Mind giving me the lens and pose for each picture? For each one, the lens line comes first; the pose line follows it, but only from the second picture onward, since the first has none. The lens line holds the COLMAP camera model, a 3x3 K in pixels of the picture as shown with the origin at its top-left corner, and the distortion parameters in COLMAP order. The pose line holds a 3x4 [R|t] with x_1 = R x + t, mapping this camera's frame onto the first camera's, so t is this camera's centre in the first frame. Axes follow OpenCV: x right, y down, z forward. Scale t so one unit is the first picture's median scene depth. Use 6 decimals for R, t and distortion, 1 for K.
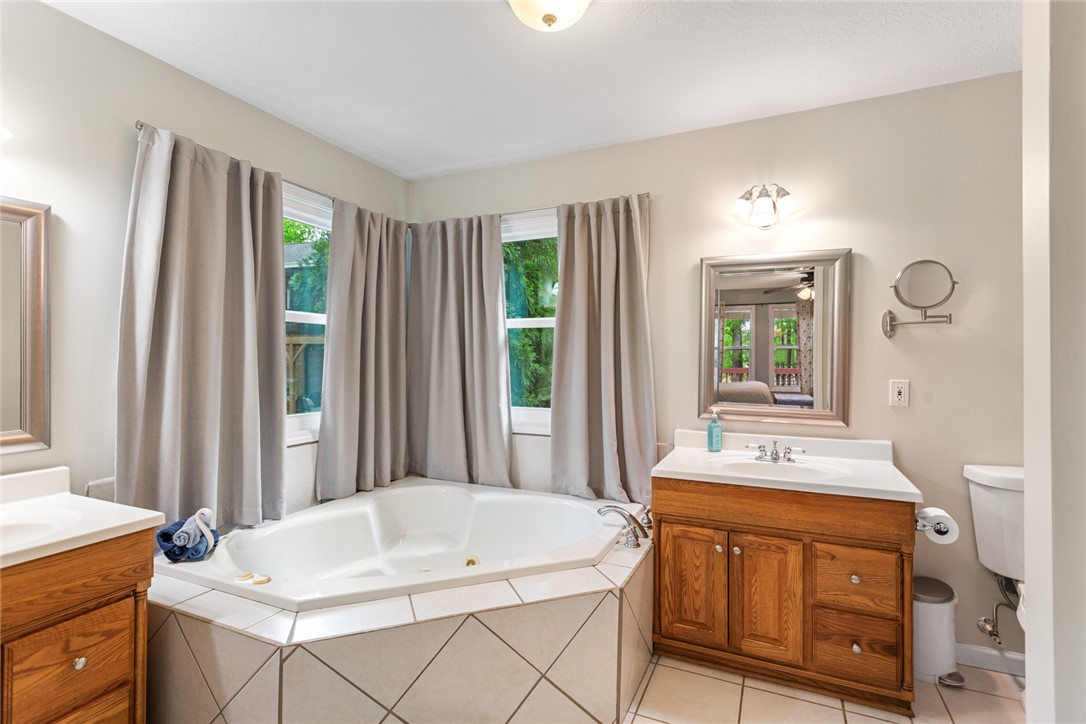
lens RADIAL K [[524.7, 0, 536.7], [0, 524.7, 365.0], [0, 0, 1]] dist [0.001554, 0.000915]
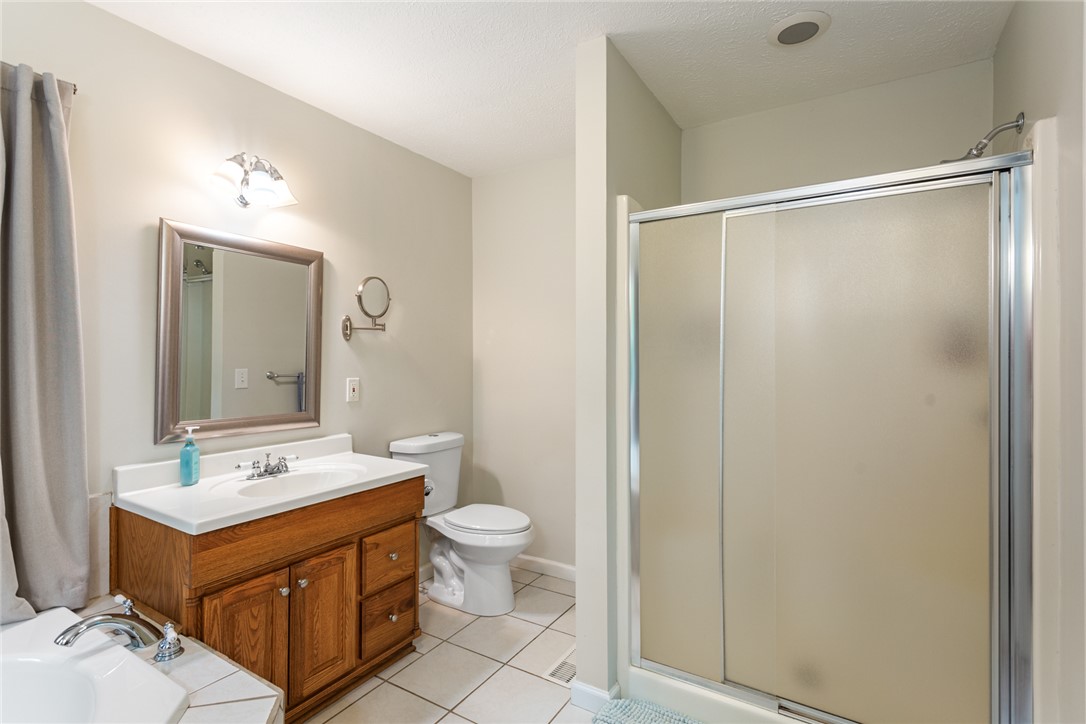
lens RADIAL K [[524.7, 0, 536.7], [0, 524.7, 365.0], [0, 0, 1]] dist [0.001554, 0.000915]
pose [[0.100208, -0.012267, 0.994891, -0.417034], [0.011220, 0.999874, 0.011198, -0.008595], [-0.994903, 0.010041, 0.100334, 0.513278]]
